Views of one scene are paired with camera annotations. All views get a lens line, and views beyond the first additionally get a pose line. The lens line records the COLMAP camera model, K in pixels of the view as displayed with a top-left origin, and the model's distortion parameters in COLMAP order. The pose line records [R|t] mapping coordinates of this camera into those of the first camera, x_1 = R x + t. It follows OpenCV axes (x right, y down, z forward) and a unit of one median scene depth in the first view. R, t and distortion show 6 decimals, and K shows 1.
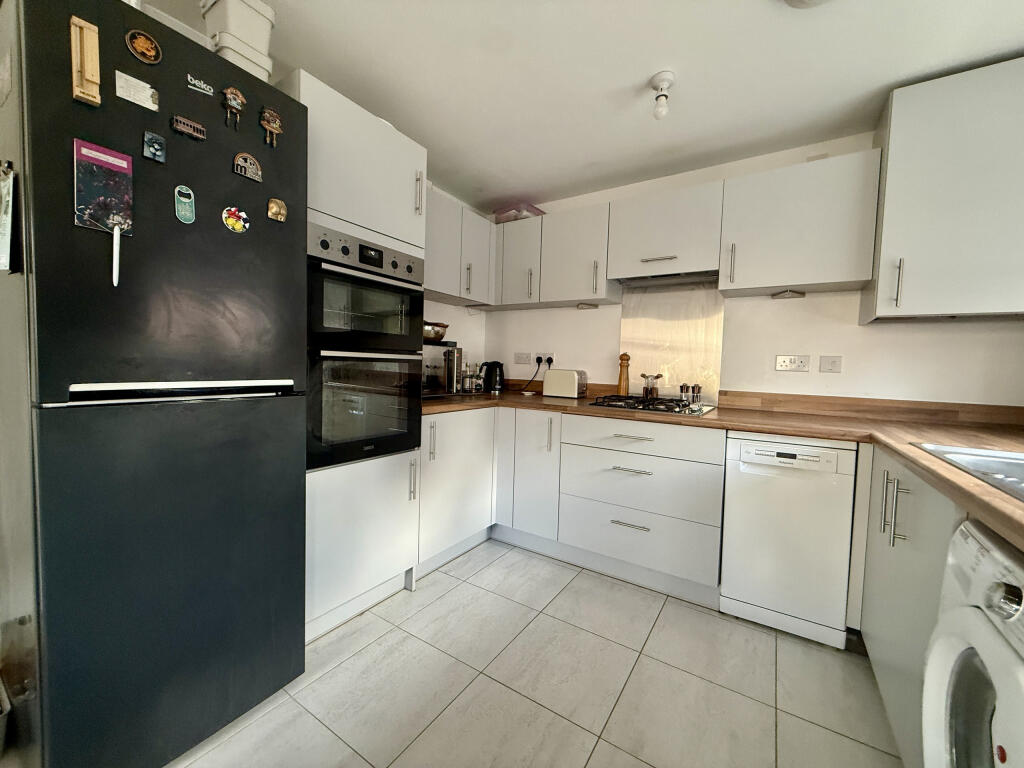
lens RADIAL K [[408.0, 0, 511.1], [0, 408.0, 380.7], [0, 0, 1]] dist [-0.000302, 0.000296]
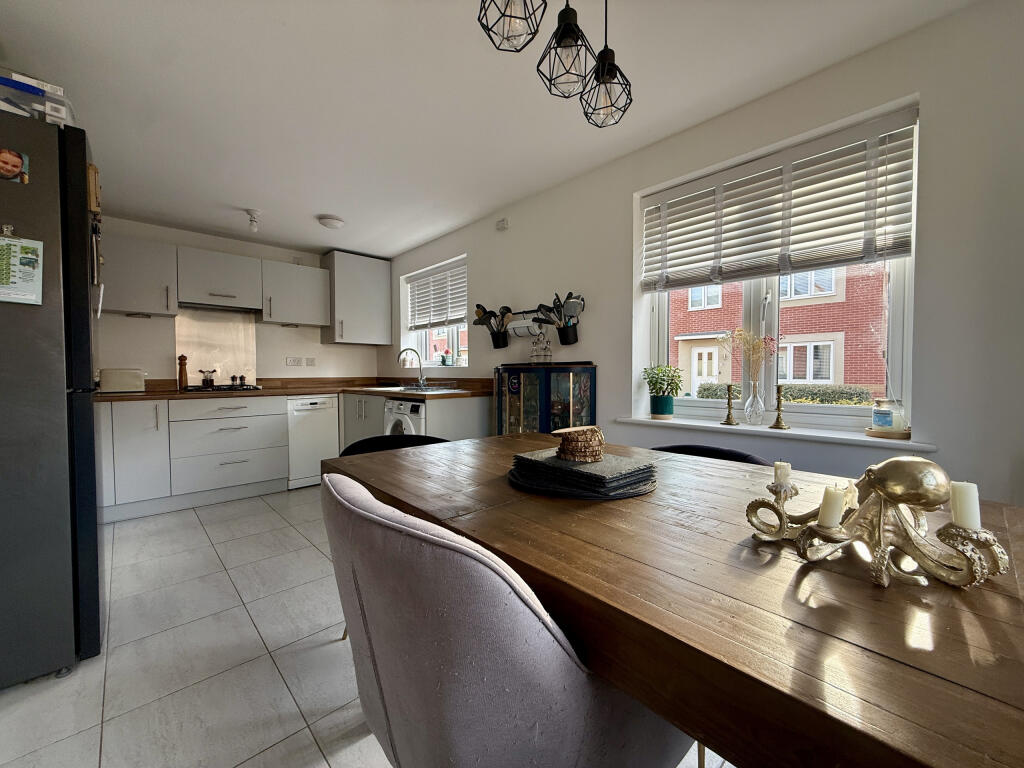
lens RADIAL K [[408.0, 0, 507.6], [0, 408.0, 383.3], [0, 0, 1]] dist [-0.000302, 0.000296]
pose [[0.238172, -0.060446, 0.969340, -0.982446], [0.044012, 0.997708, 0.051401, 0.004348], [-0.970225, 0.030421, 0.240286, -0.454456]]
